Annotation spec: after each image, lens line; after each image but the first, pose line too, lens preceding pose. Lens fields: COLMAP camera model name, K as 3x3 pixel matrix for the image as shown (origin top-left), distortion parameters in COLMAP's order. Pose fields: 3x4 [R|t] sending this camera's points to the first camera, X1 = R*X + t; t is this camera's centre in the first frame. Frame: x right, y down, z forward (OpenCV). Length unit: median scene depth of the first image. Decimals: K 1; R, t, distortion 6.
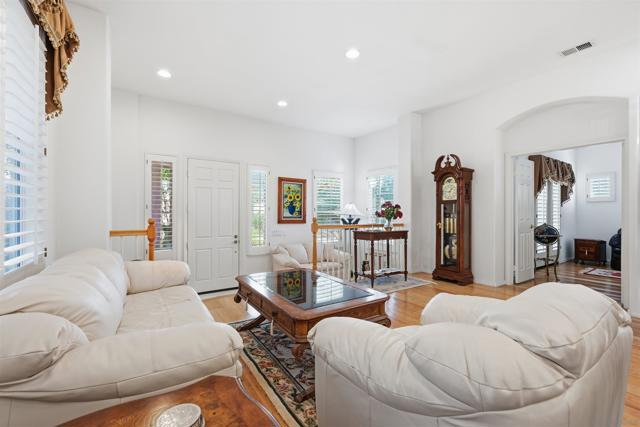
lens RADIAL K [[276.9, 0, 319.3], [0, 276.9, 213.9], [0, 0, 1]] dist [0.001310, 0.000035]
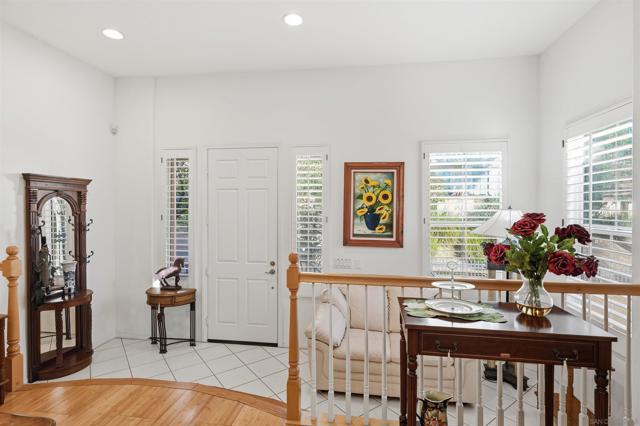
lens RADIAL K [[318.3, 0, 318.6], [0, 318.3, 209.7], [0, 0, 1]] dist [-0.002836, -0.000376]
pose [[0.742108, 0.003173, -0.670273, 0.240428], [-0.002151, 0.999995, 0.002352, -0.039019], [0.670277, -0.000304, 0.742111, 0.479054]]
